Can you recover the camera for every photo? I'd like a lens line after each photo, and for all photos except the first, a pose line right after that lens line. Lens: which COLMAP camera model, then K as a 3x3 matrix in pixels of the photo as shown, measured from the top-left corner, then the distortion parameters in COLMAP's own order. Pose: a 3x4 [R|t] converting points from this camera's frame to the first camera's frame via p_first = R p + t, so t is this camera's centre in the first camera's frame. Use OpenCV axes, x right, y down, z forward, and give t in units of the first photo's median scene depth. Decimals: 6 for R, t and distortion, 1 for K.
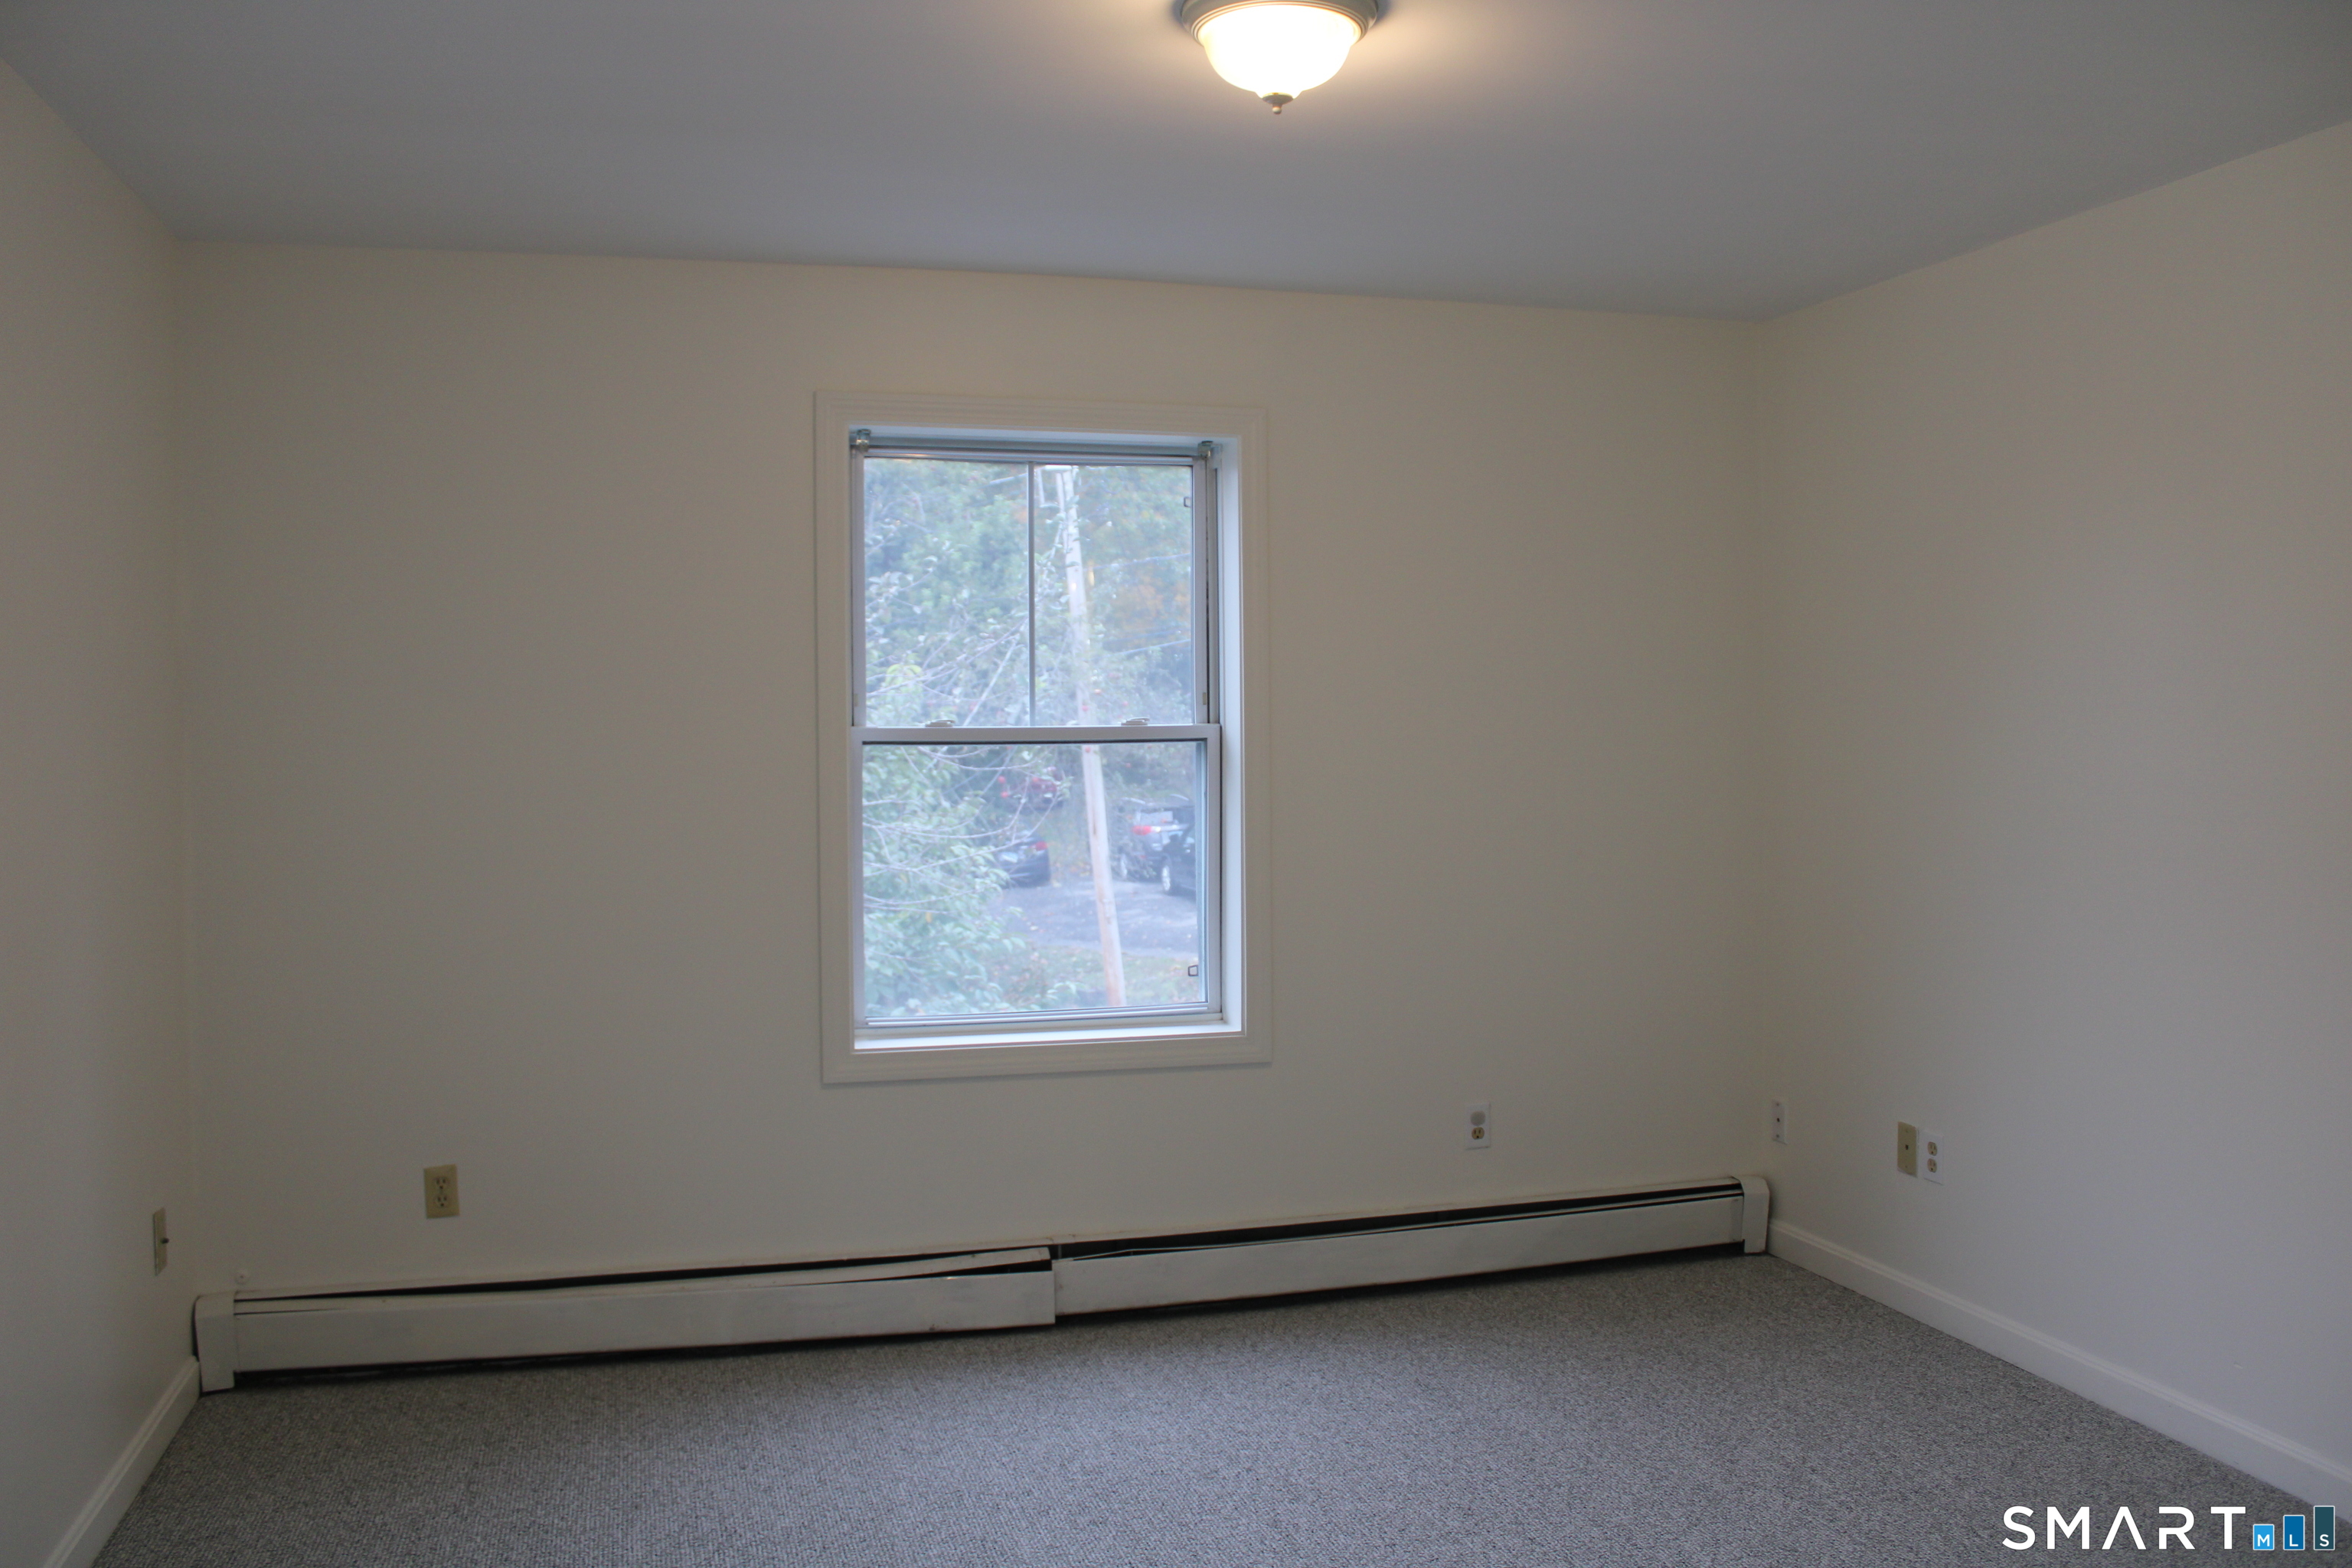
lens RADIAL K [[1955.6, 0, 1167.9], [0, 1955.6, 761.0], [0, 0, 1]] dist [-0.157367, 0.138799]
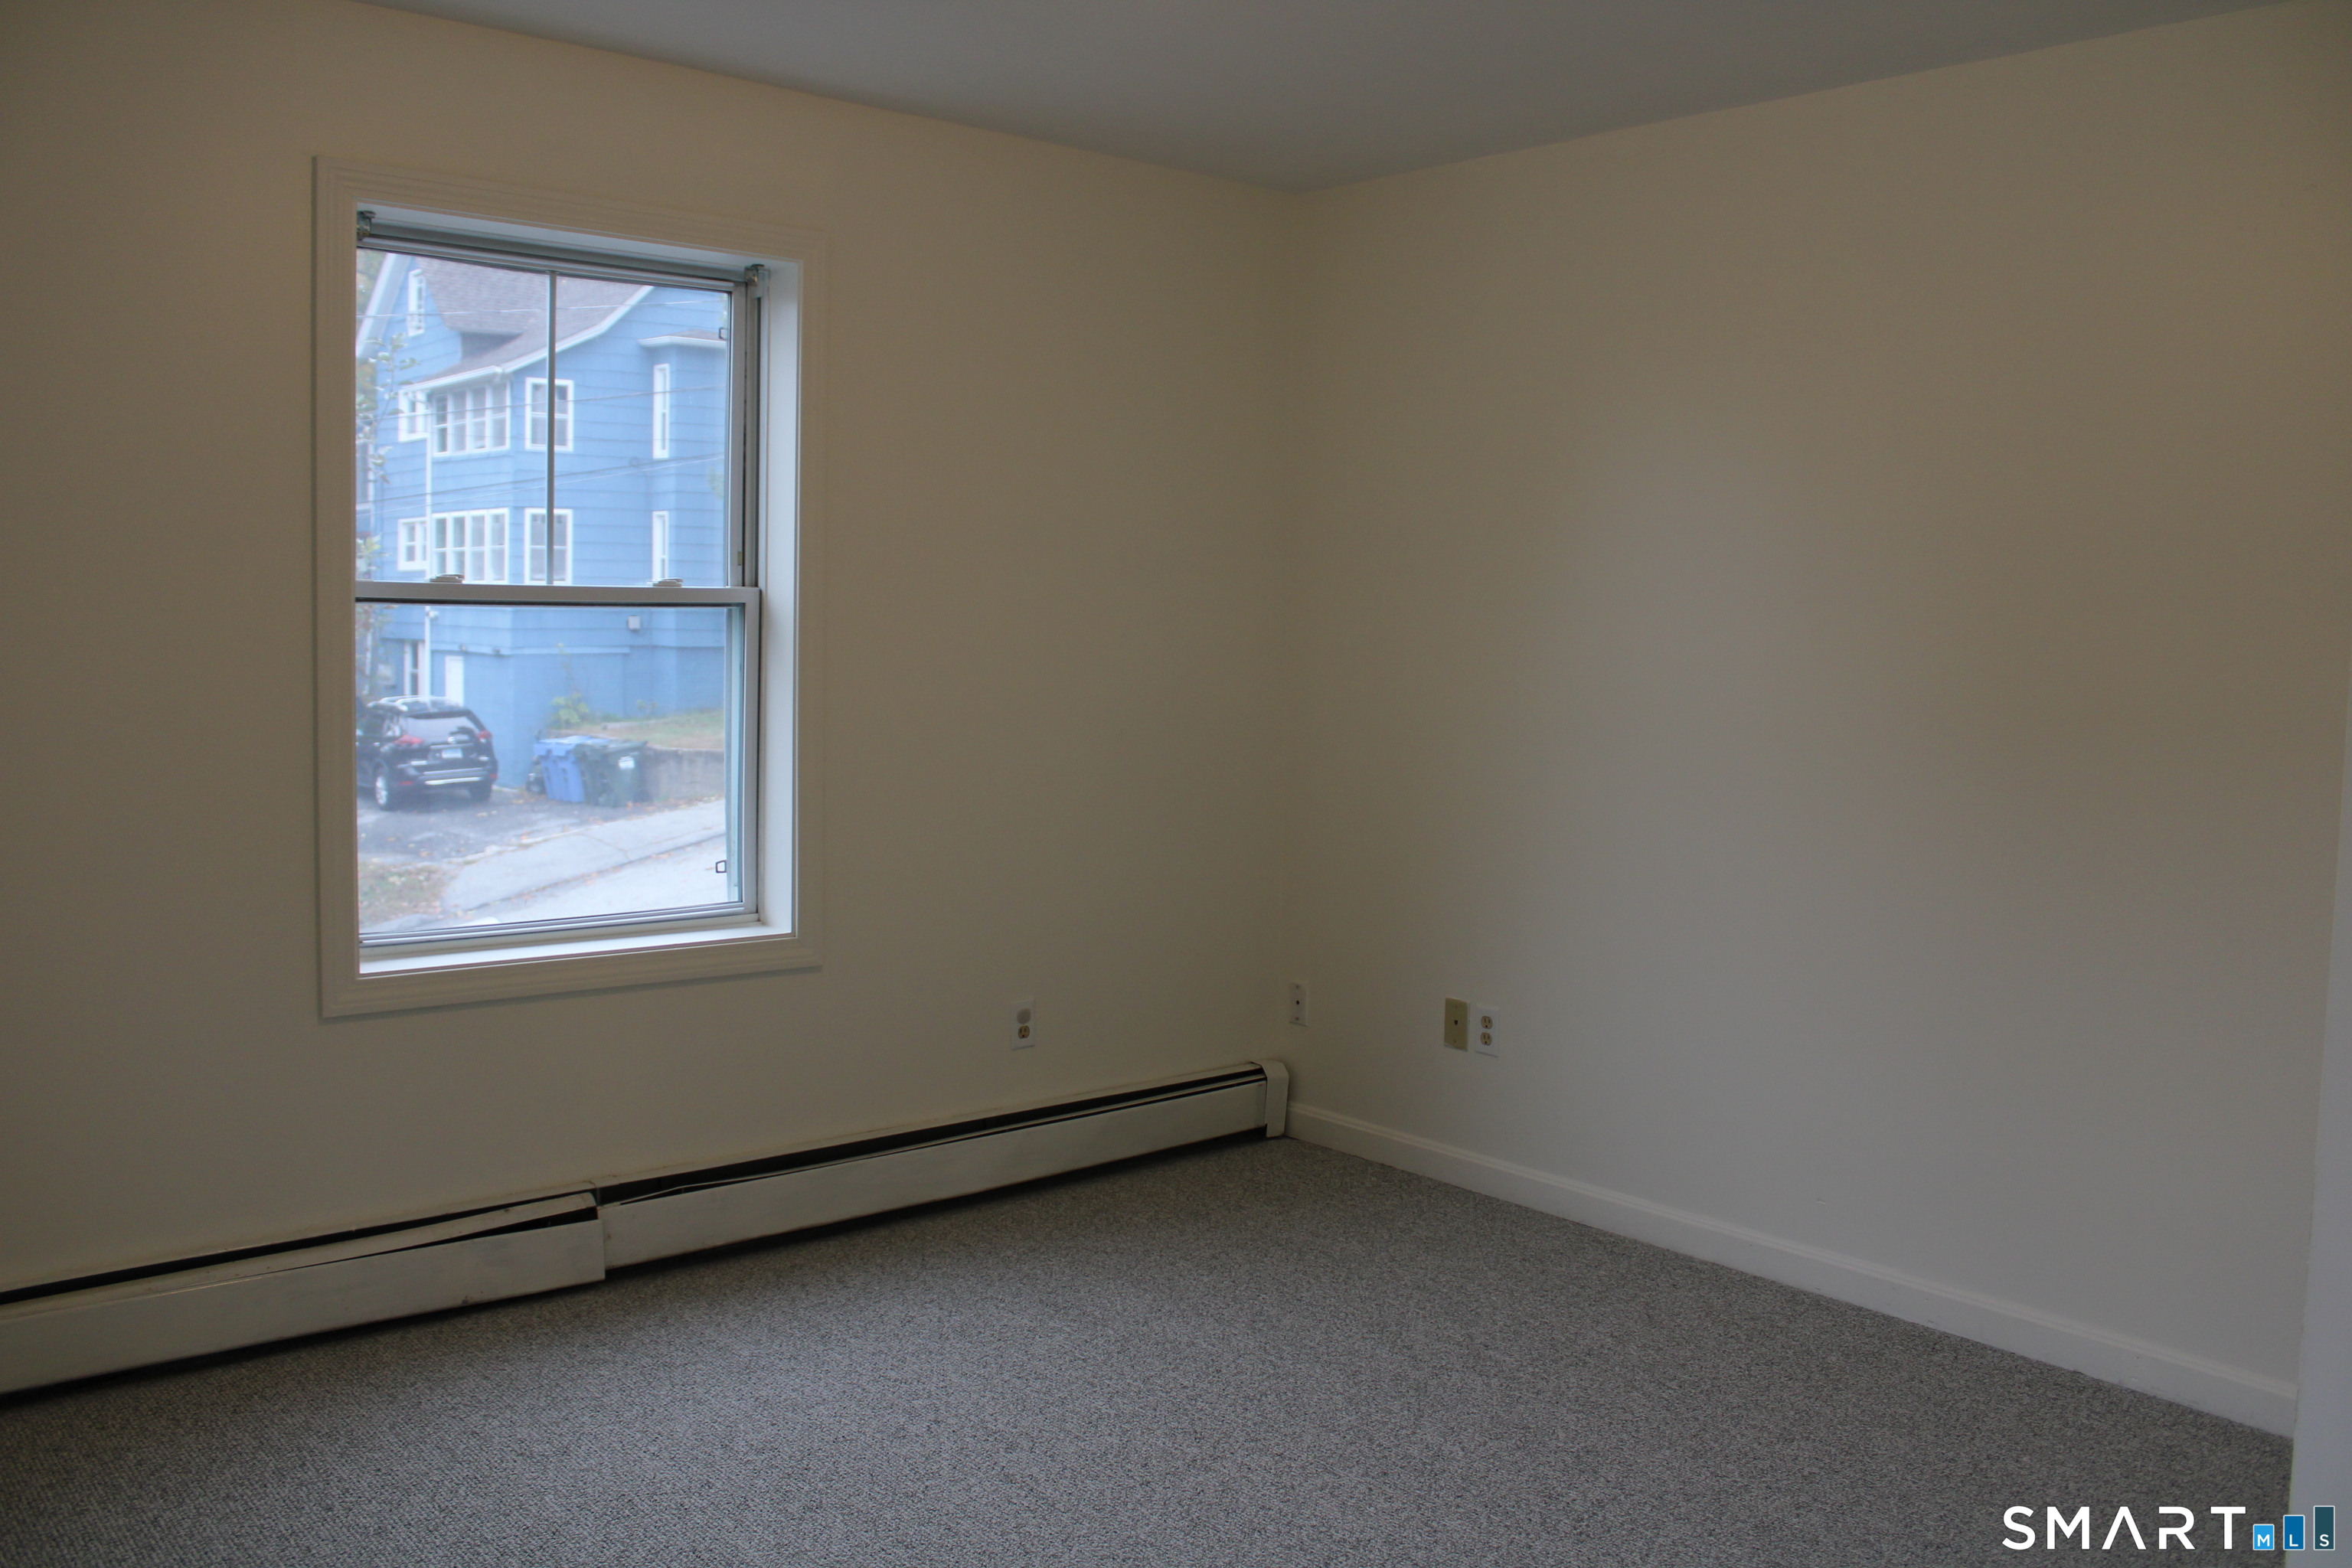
lens RADIAL K [[1955.6, 0, 1167.9], [0, 1955.6, 761.0], [0, 0, 1]] dist [-0.157367, 0.138799]
pose [[0.905194, -0.006849, 0.424943, -0.188218], [-0.016157, 0.998593, 0.050511, 0.012602], [-0.424691, -0.052588, 0.903810, 0.130021]]
